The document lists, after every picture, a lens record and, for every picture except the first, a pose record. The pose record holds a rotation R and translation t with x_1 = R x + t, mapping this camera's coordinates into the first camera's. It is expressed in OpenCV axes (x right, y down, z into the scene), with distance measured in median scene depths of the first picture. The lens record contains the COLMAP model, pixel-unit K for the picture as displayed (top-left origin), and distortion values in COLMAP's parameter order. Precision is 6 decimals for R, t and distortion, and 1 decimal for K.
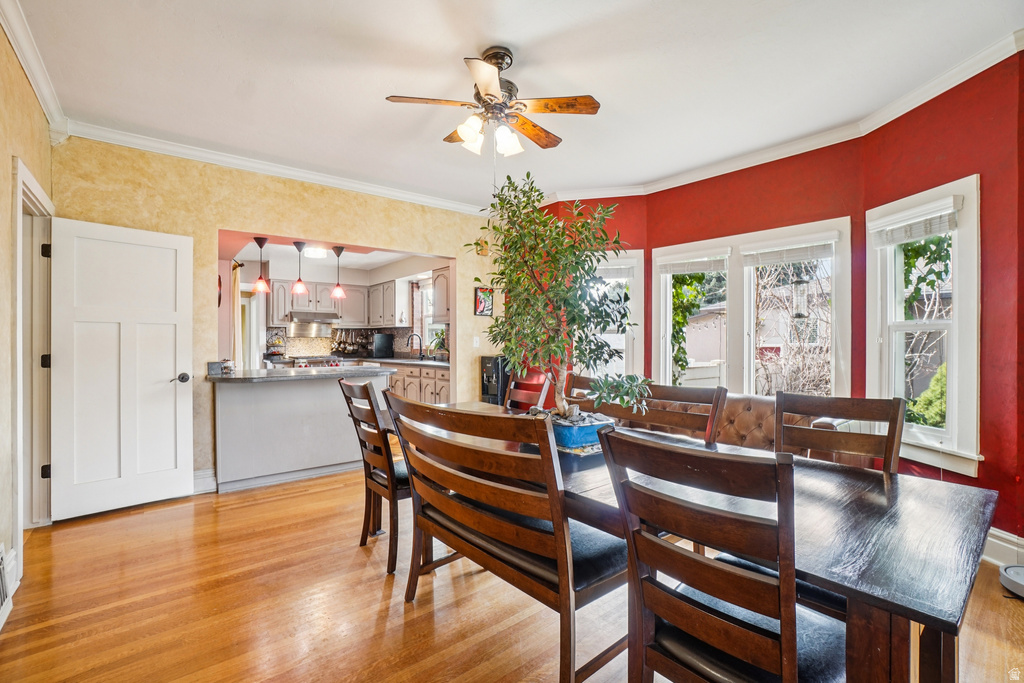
lens RADIAL K [[460.7, 0, 516.9], [0, 460.7, 341.7], [0, 0, 1]] dist [-0.040339, 0.013025]
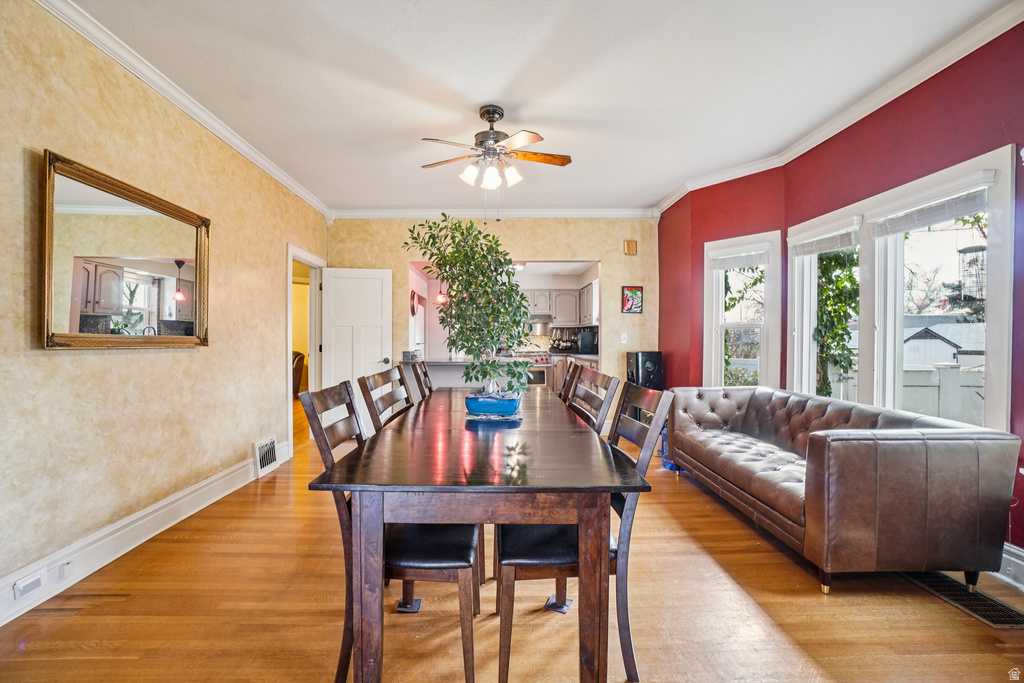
lens RADIAL K [[460.7, 0, 497.1], [0, 460.7, 341.8], [0, 0, 1]] dist [-0.040339, 0.013025]
pose [[0.780032, 0.002656, -0.625734, 0.397261], [-0.001428, 0.999996, 0.002466, 0.007214], [0.625738, -0.001030, 0.780033, 0.006462]]
